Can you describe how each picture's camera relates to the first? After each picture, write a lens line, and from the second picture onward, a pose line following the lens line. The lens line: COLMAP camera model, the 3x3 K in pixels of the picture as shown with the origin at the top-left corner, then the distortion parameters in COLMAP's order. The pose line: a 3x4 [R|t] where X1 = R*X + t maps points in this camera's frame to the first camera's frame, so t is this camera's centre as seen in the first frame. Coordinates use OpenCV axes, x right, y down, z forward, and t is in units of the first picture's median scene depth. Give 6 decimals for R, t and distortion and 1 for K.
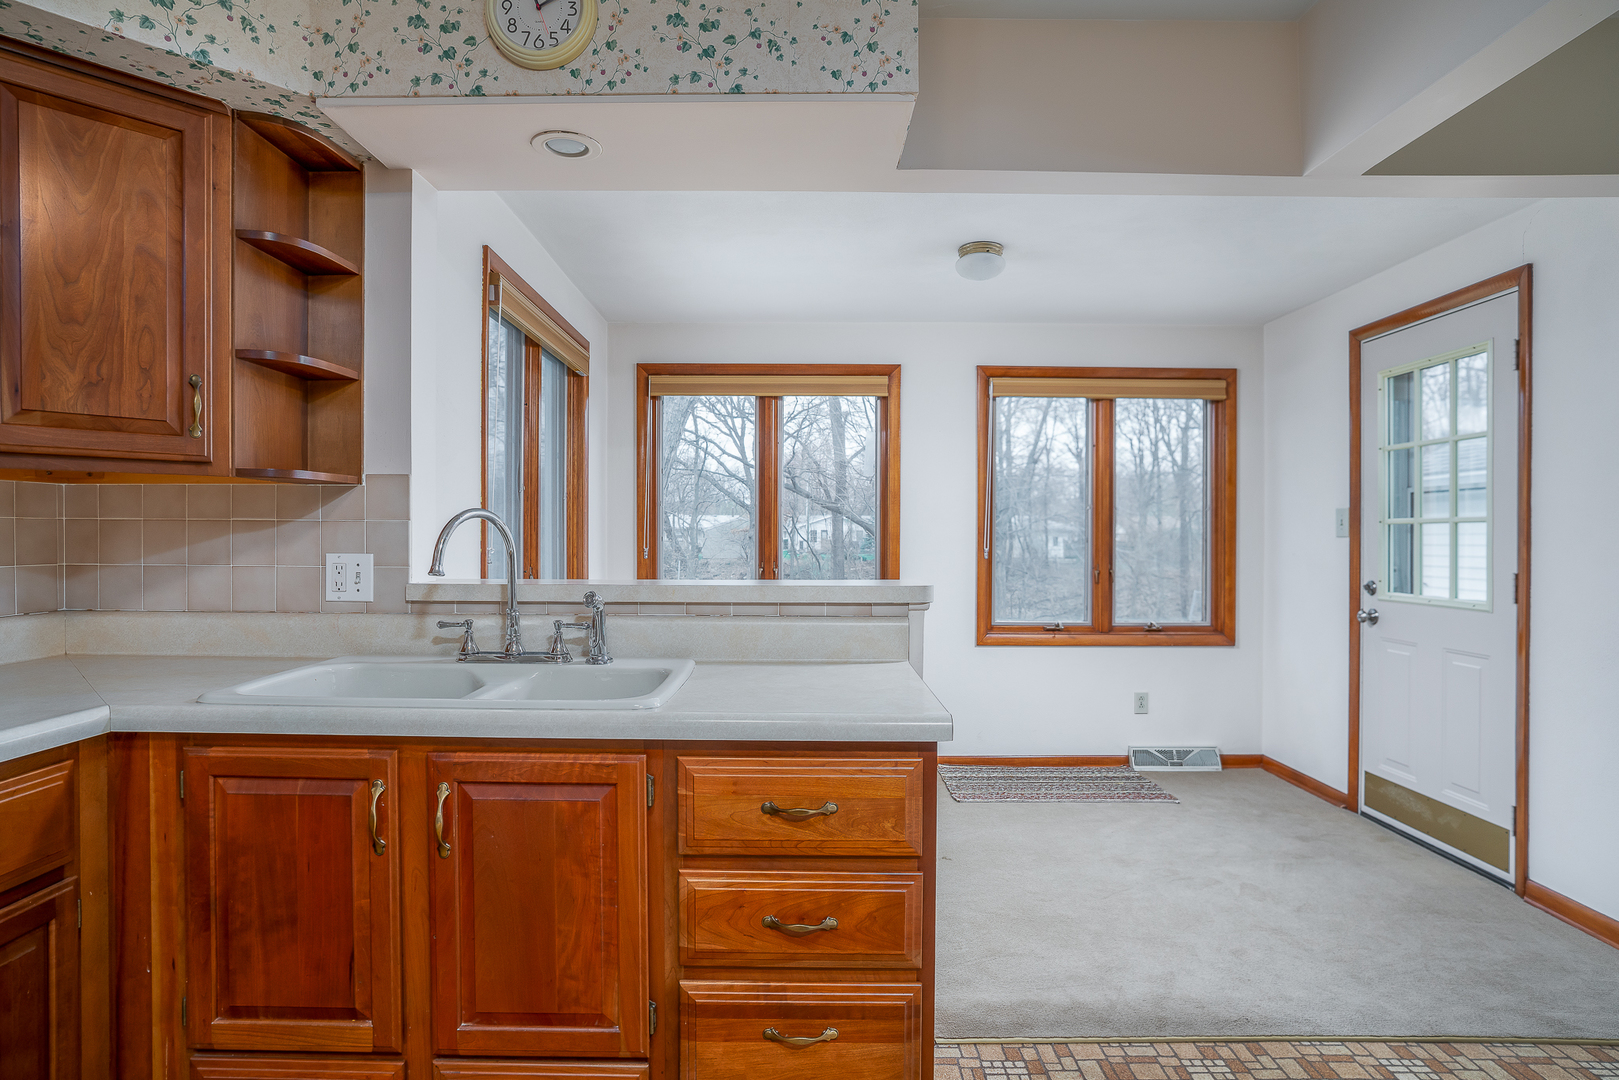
lens RADIAL K [[896.9, 0, 809.5], [0, 896.9, 540.0], [0, 0, 1]] dist [0.000414, 0.000506]
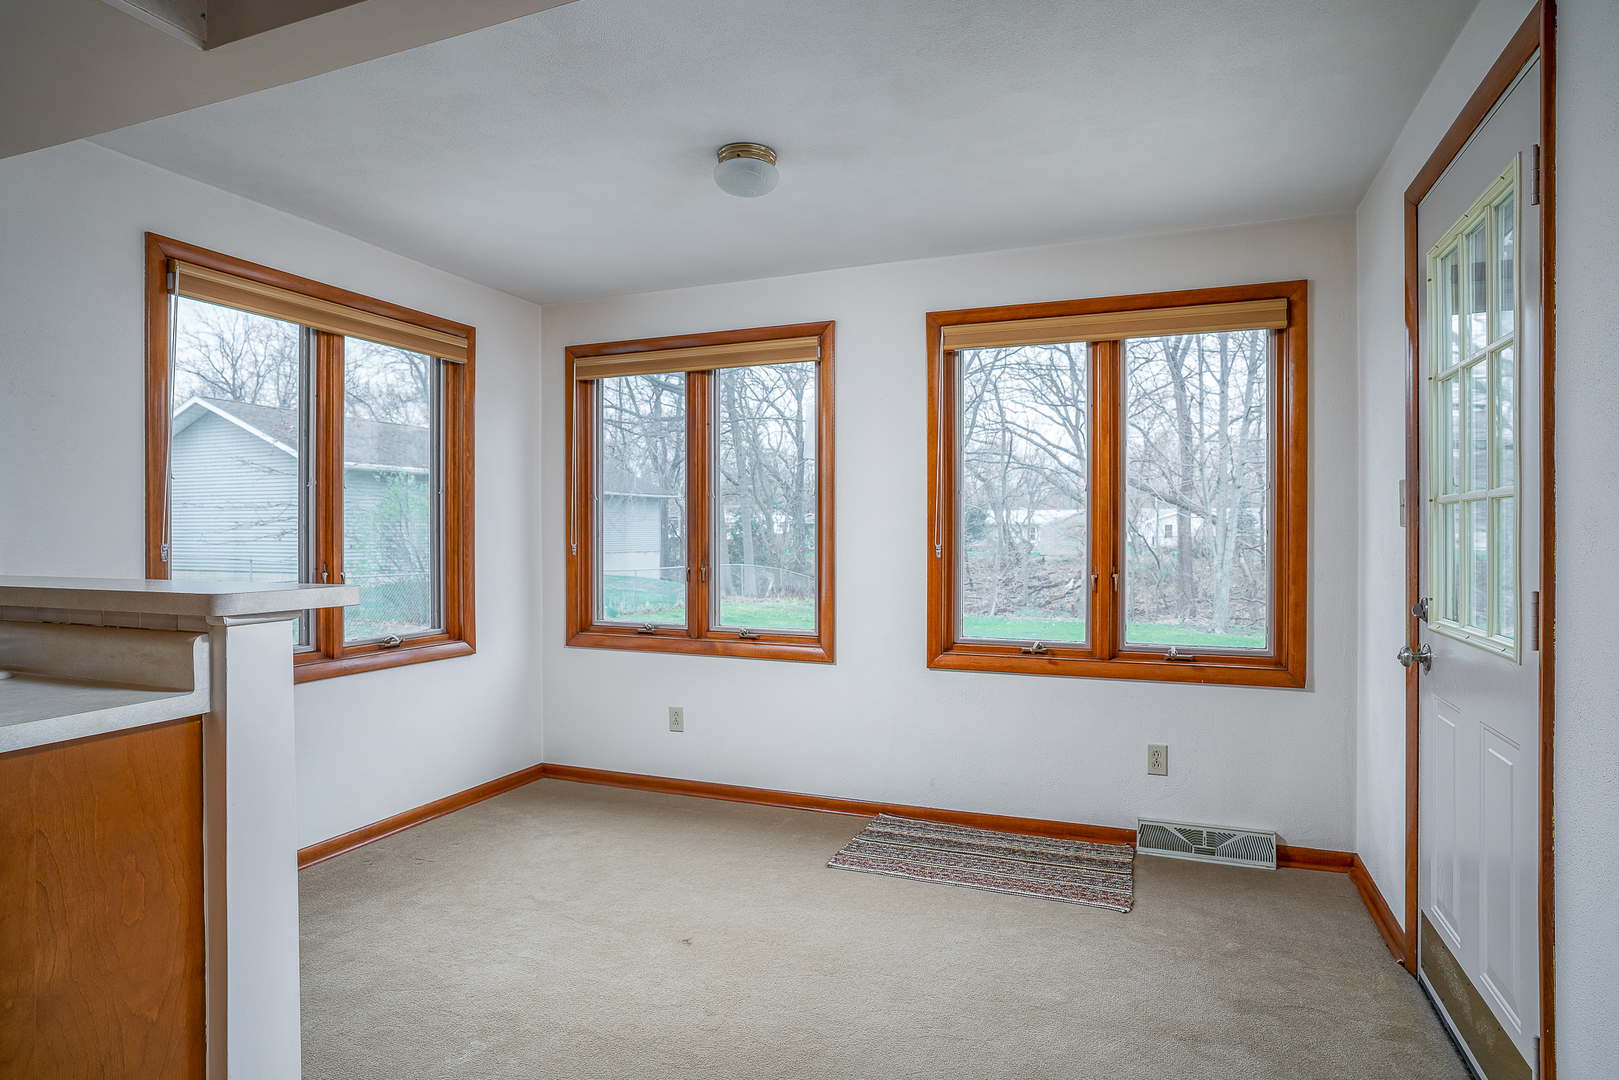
lens RADIAL K [[896.9, 0, 809.5], [0, 896.9, 540.0], [0, 0, 1]] dist [0.000414, 0.000506]
pose [[0.923303, -0.001769, -0.384069, 0.391271], [0.003472, 0.999987, 0.003741, 0.001751], [0.384058, -0.004787, 0.923297, 0.231271]]
